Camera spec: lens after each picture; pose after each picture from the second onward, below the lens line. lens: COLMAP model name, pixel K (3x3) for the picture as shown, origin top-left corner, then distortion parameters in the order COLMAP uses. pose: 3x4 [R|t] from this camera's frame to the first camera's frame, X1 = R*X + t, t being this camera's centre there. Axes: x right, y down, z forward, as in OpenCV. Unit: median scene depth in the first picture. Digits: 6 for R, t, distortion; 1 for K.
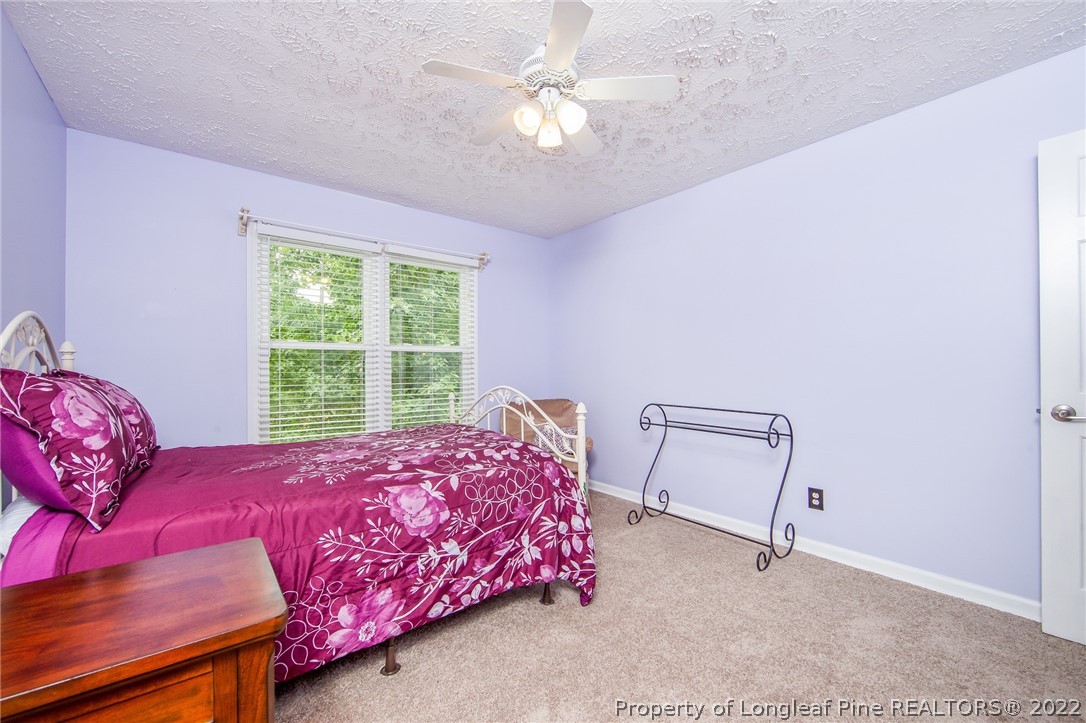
lens RADIAL K [[437.4, 0, 538.0], [0, 437.4, 360.0], [0, 0, 1]] dist [-0.000214, -0.000011]
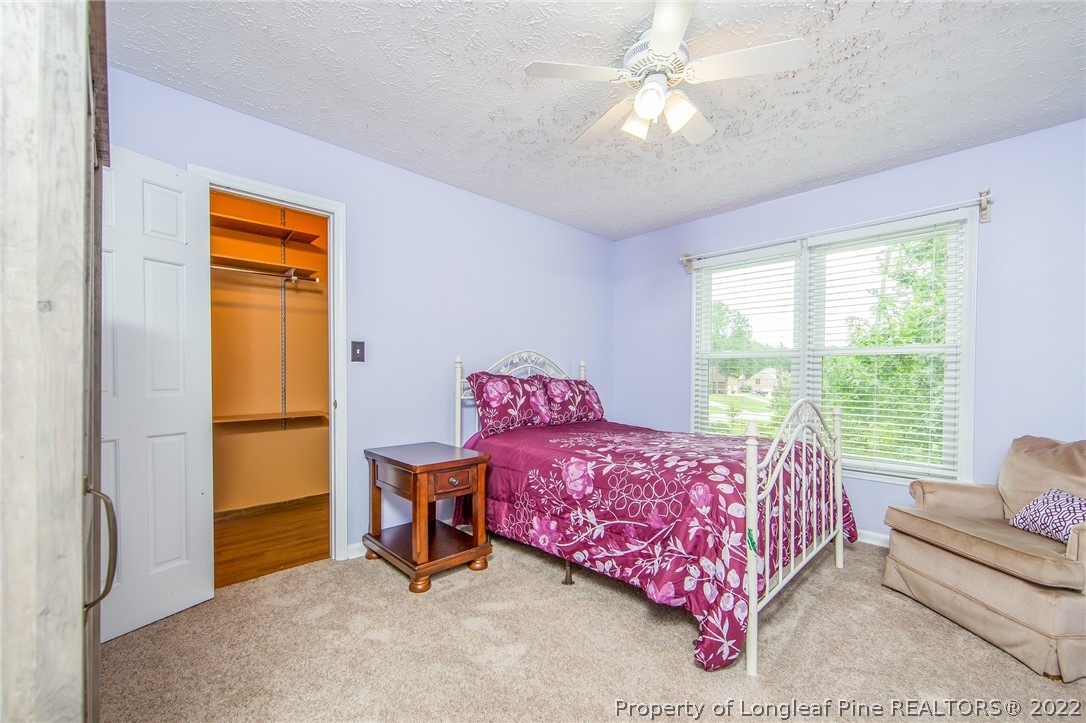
lens RADIAL K [[437.4, 0, 538.1], [0, 437.4, 373.3], [0, 0, 1]] dist [-0.000214, -0.000011]
pose [[0.097620, -0.001012, -0.995223, 1.039841], [0.012723, 0.999919, 0.000231, 0.014143], [0.995142, -0.012685, 0.097625, 0.730987]]
